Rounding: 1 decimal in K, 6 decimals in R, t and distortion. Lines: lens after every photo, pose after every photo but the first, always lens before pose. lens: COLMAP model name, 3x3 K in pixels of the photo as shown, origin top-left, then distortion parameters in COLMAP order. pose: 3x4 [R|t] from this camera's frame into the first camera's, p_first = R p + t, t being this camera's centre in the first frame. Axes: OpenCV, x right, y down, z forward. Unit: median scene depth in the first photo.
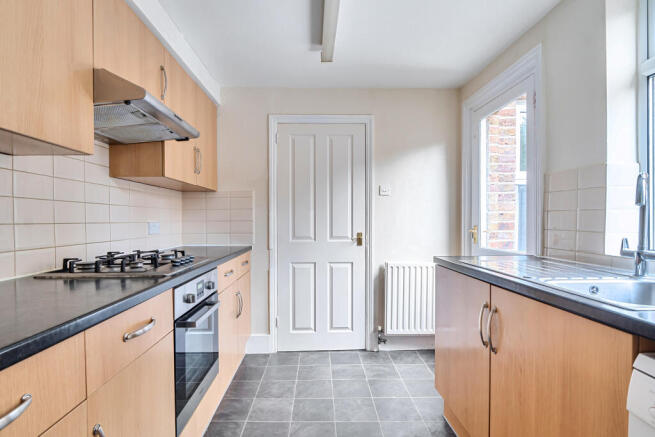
lens RADIAL K [[337.2, 0, 326.3], [0, 337.2, 219.3], [0, 0, 1]] dist [-0.000493, -0.000039]
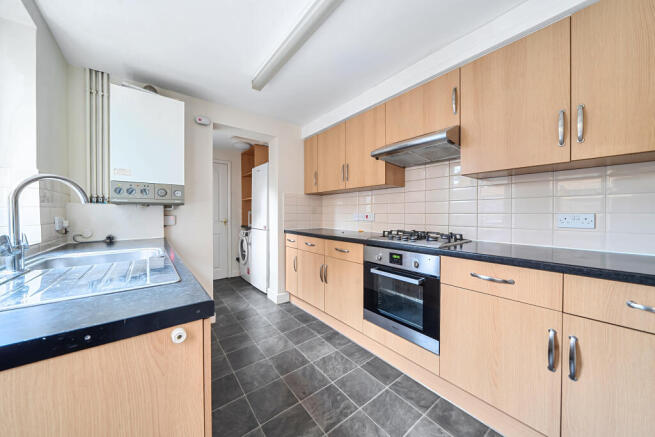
lens RADIAL K [[226.8, 0, 326.1], [0, 226.8, 218.3], [0, 0, 1]] dist [0.000469, -0.000033]
pose [[-0.811815, 0.018452, -0.583624, 0.349007], [0.007072, 0.999738, 0.021770, 0.001270], [0.583872, 0.013546, -0.811732, 1.811143]]
